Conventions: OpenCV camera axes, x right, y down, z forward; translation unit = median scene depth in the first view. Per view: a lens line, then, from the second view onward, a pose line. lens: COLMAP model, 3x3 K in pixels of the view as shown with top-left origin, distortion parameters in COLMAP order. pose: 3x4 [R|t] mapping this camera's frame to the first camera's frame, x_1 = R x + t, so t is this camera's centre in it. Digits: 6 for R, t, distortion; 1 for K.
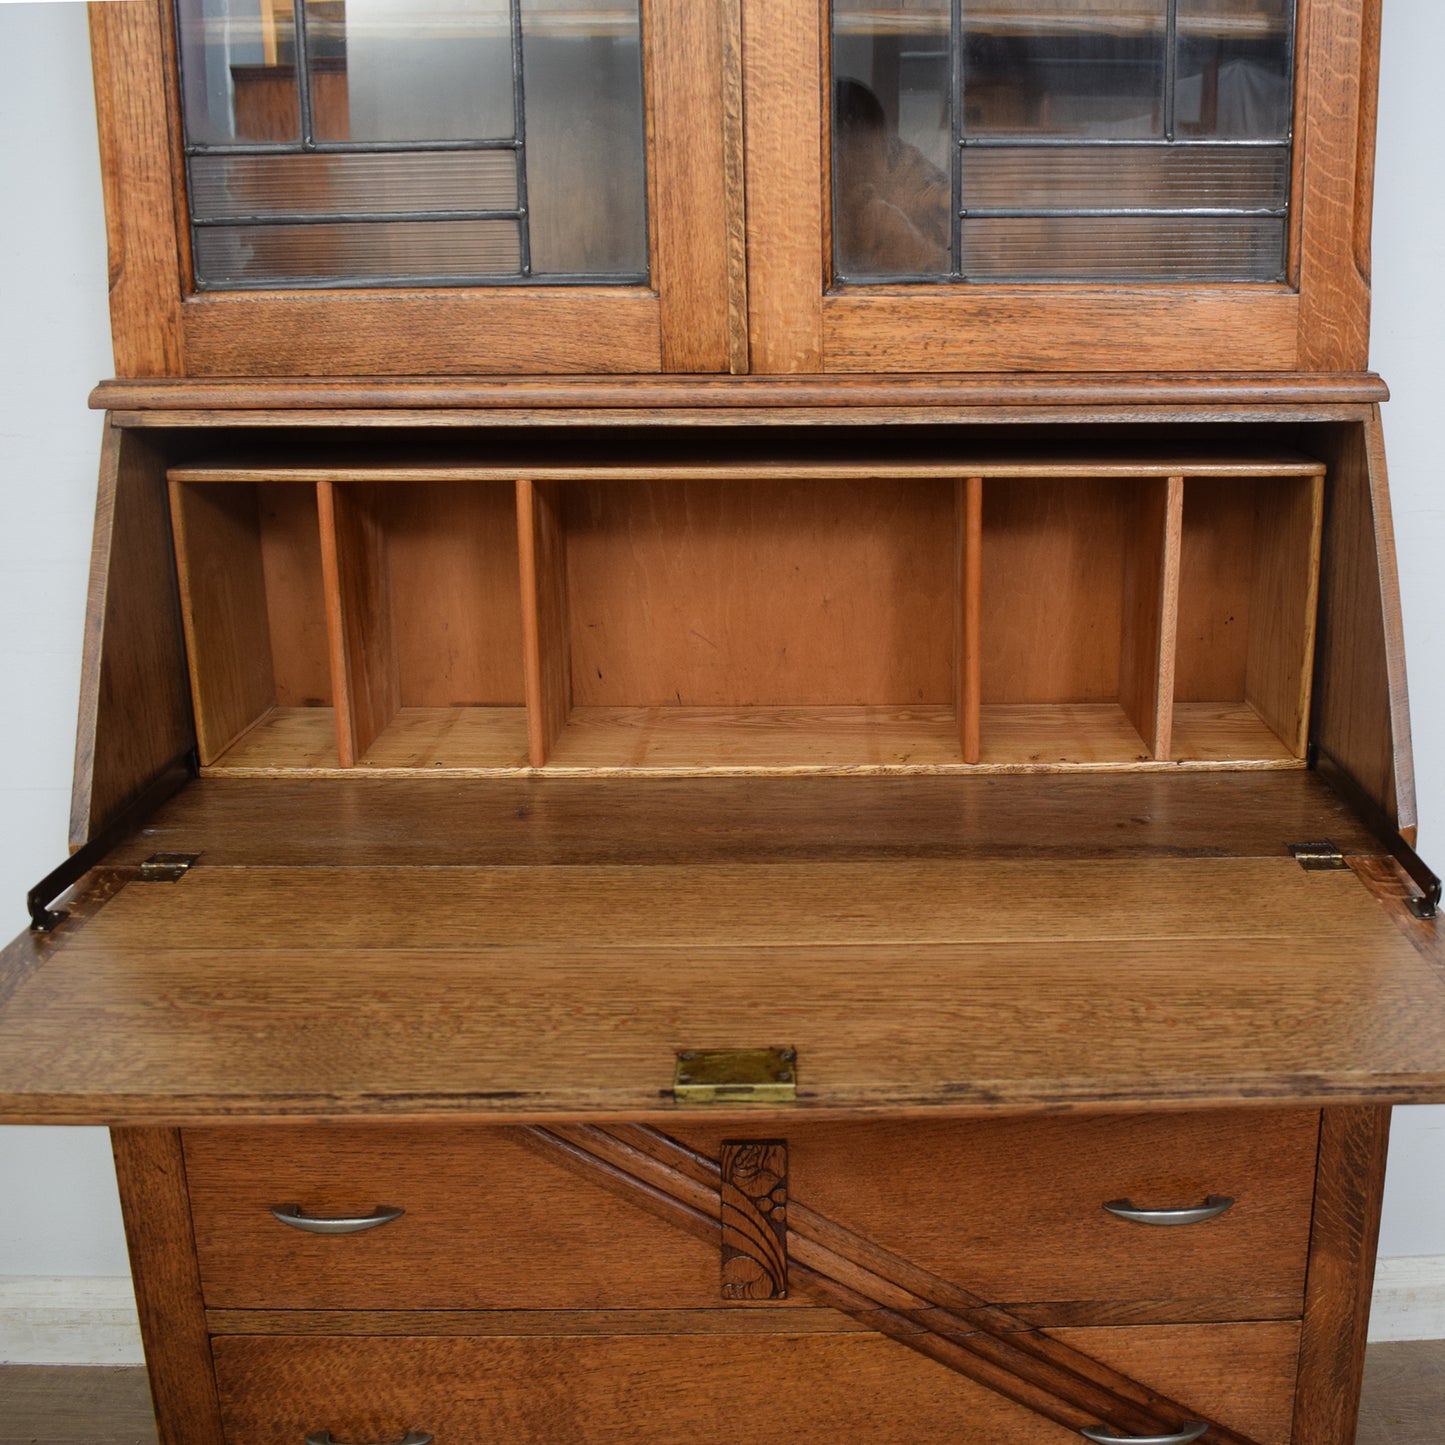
lens RADIAL K [[1734.4, 0, 868.8], [0, 1734.4, 720.8], [0, 0, 1]] dist [-0.098517, 0.017980]
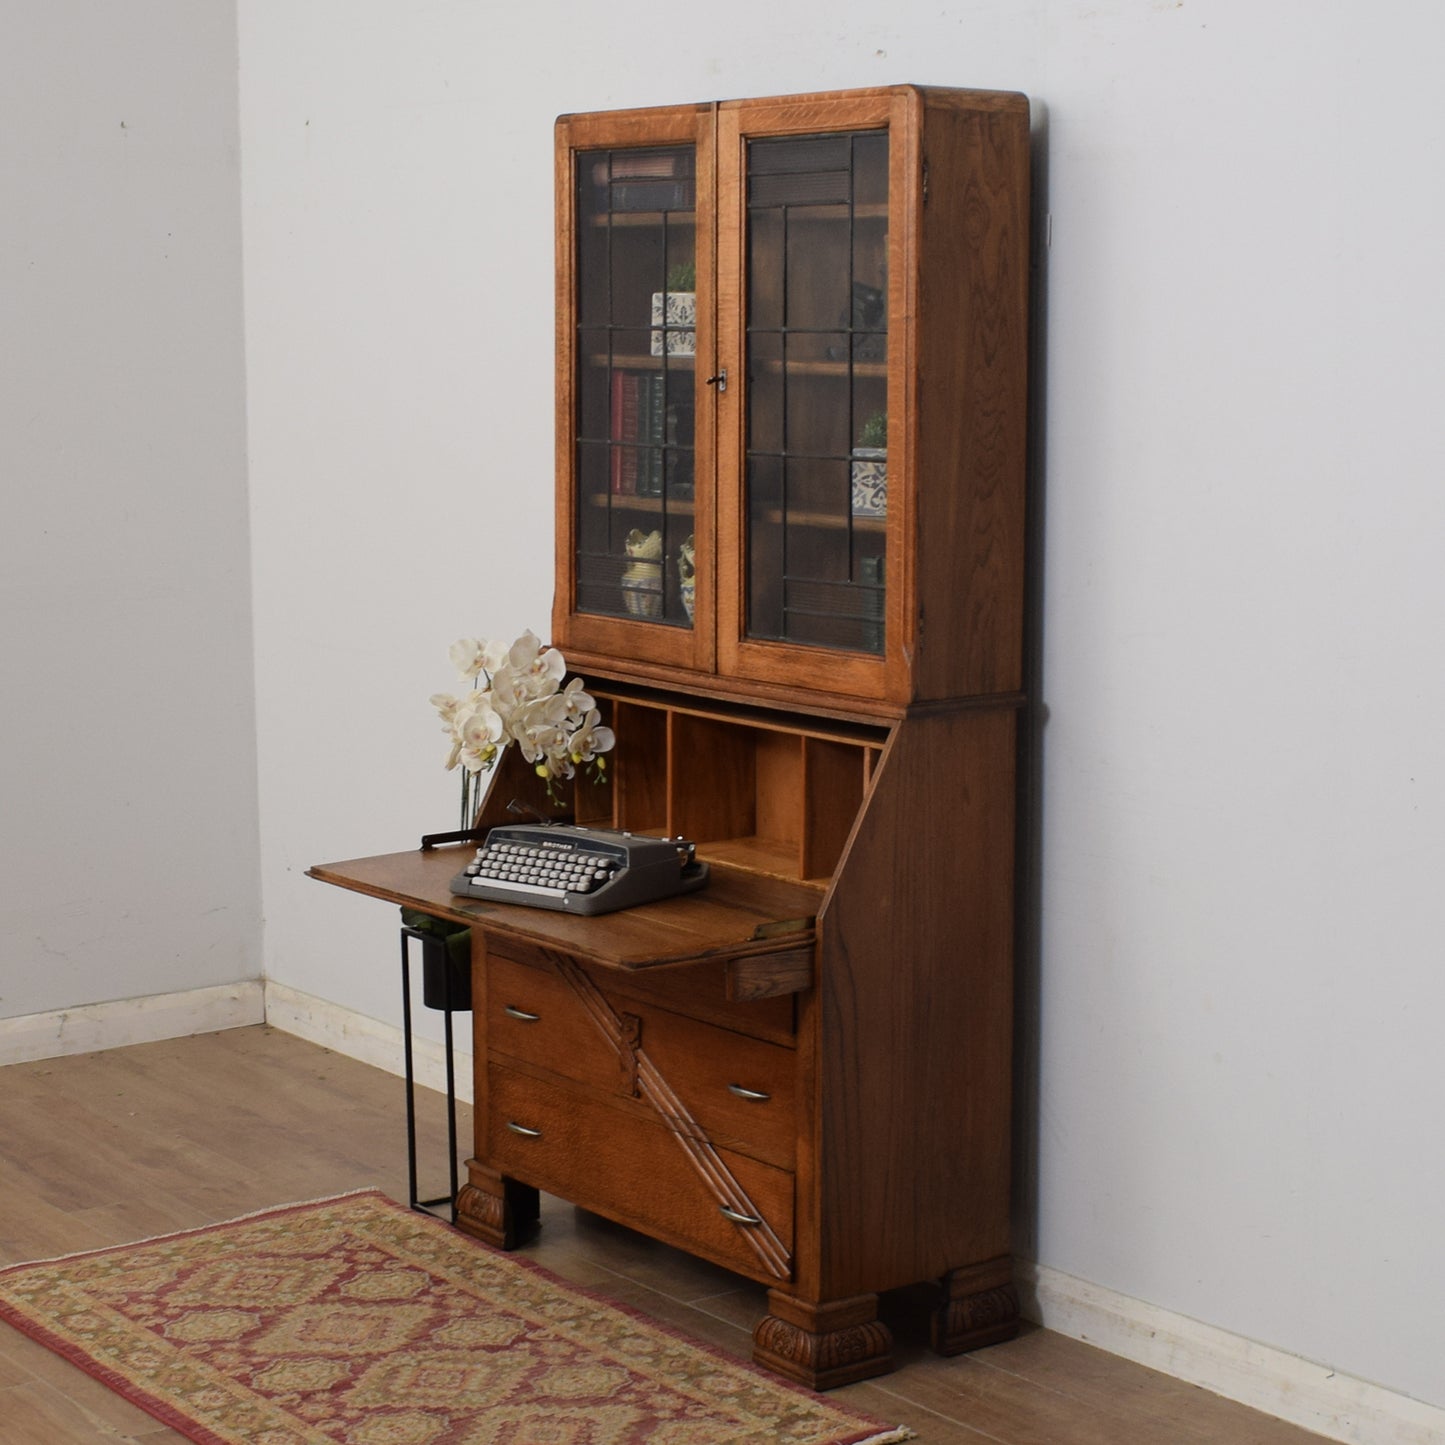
lens RADIAL K [[3014.1, 0, 609.9], [0, 3014.1, 788.3], [0, 0, 1]] dist [-0.107015, 0.038633]
pose [[0.559448, 0.134772, -0.817835, 2.986986], [-0.220195, 0.975404, 0.010111, -0.069844], [0.799082, 0.174426, 0.575364, -1.267542]]
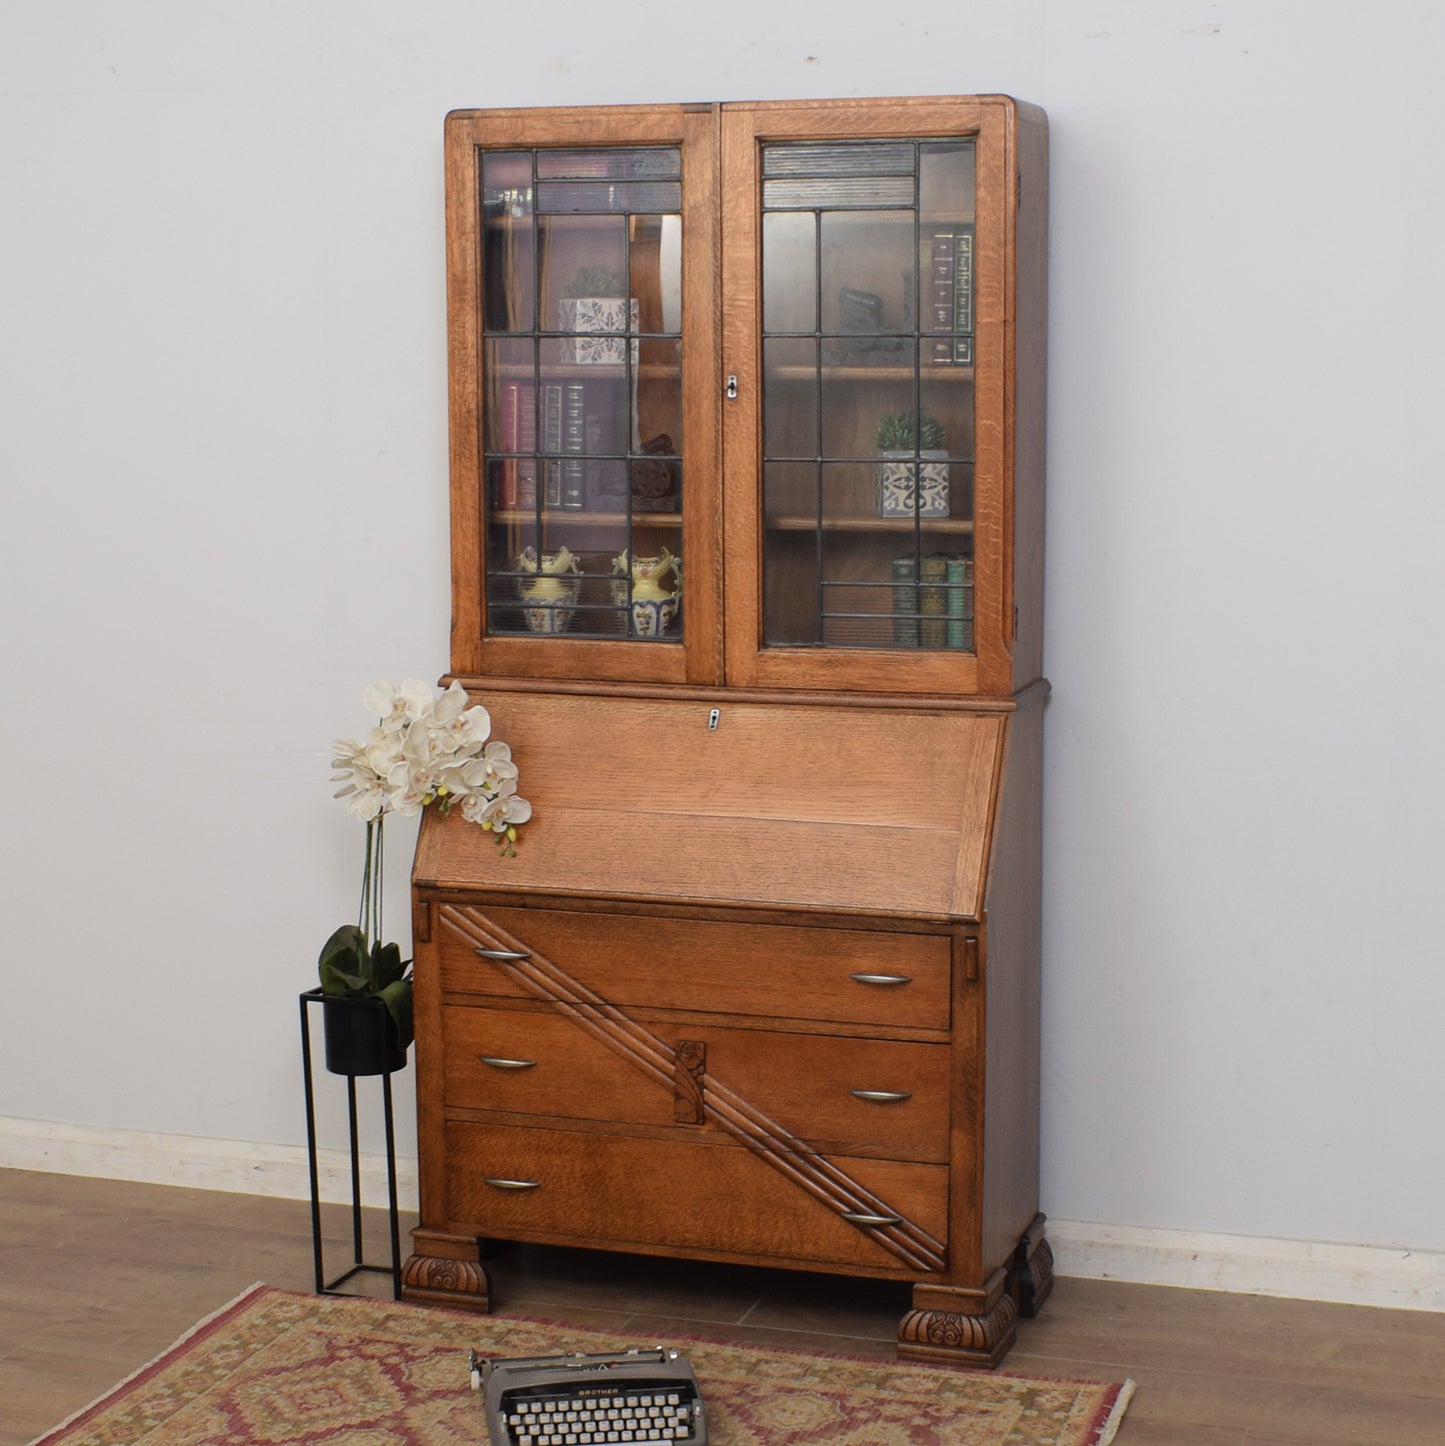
lens RADIAL K [[2934.8, 0, 738.9], [0, 2934.8, 857.7], [0, 0, 1]] dist [-0.107739, 0.018879]
pose [[0.940161, 0.062029, -0.335037, 1.183696], [-0.089800, 0.993634, -0.068031, 0.257243], [0.328684, 0.094046, 0.939746, -2.400603]]
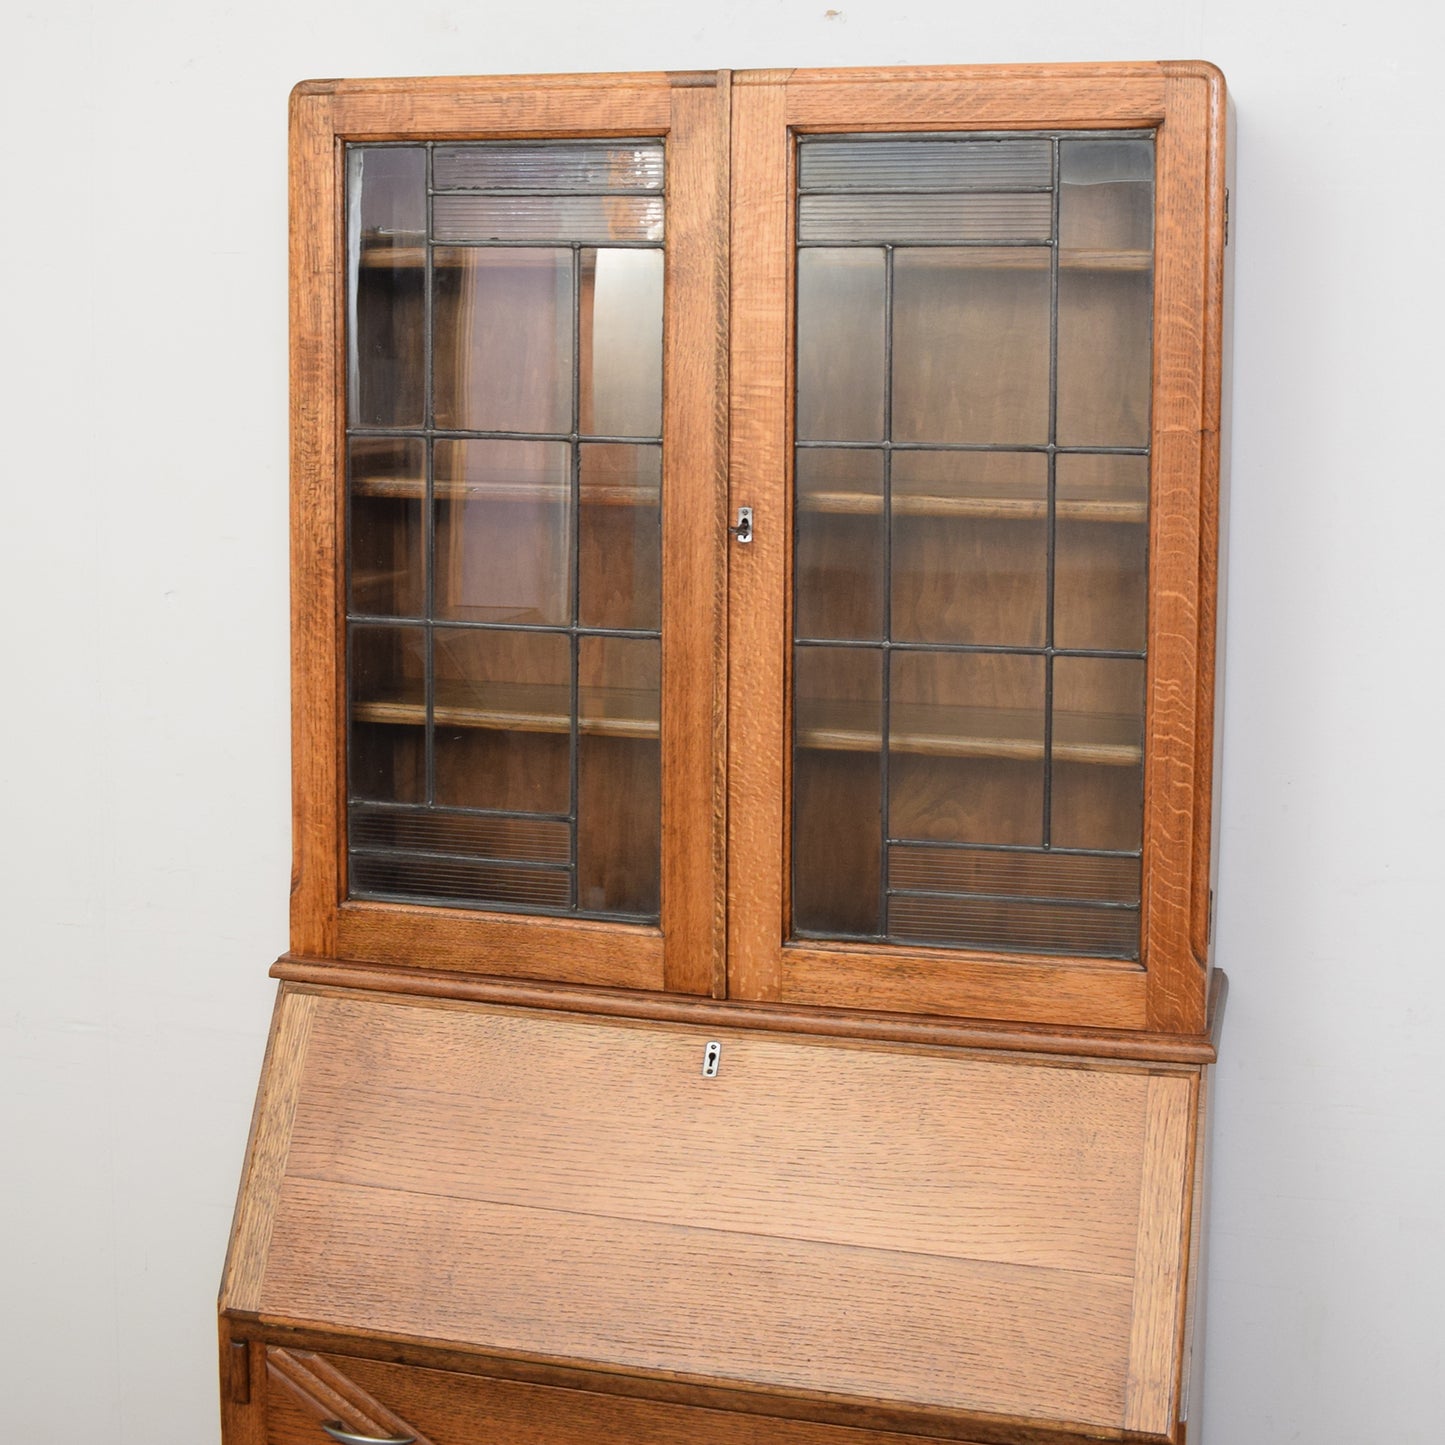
lens RADIAL K [[2226.6, 0, 760.4], [0, 2226.6, 516.7], [0, 0, 1]] dist [-0.106696, 0.054586]
pose [[0.961209, 0.034997, -0.273593, 0.413062], [-0.084973, 0.981247, -0.173015, -0.273709], [0.262407, 0.189551, 0.946157, -0.686909]]
